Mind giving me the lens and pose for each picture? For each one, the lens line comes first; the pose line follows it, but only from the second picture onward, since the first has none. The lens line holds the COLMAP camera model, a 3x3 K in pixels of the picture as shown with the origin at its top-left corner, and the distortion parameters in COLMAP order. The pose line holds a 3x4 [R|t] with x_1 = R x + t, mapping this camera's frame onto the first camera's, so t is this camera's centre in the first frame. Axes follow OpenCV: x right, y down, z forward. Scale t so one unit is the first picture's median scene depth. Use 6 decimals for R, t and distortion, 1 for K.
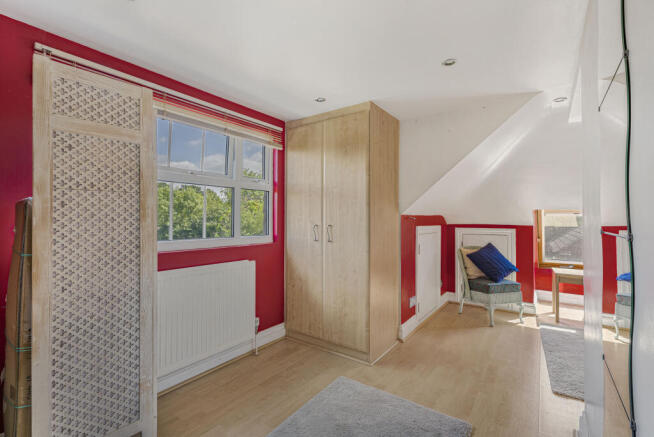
lens RADIAL K [[295.3, 0, 327.0], [0, 295.3, 218.5], [0, 0, 1]] dist [0.000157, 0.000213]
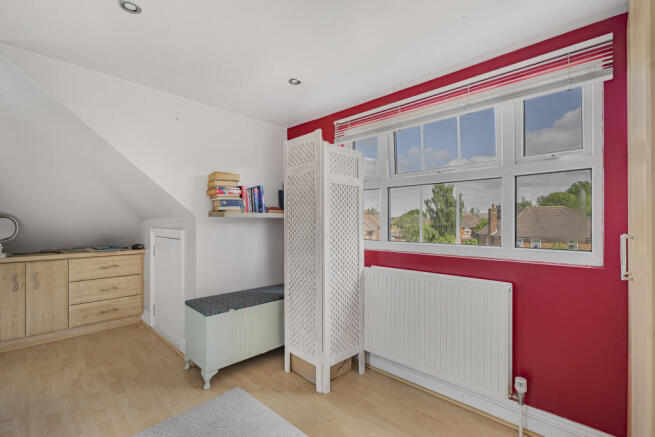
lens RADIAL K [[303.4, 0, 327.5], [0, 303.4, 218.5], [0, 0, 1]] dist [-0.000570, -0.000181]
pose [[-0.151528, 0.005100, -0.988440, 0.707016], [0.016822, 0.999855, 0.002580, -0.021181], [0.988310, -0.016237, -0.151591, 1.064418]]
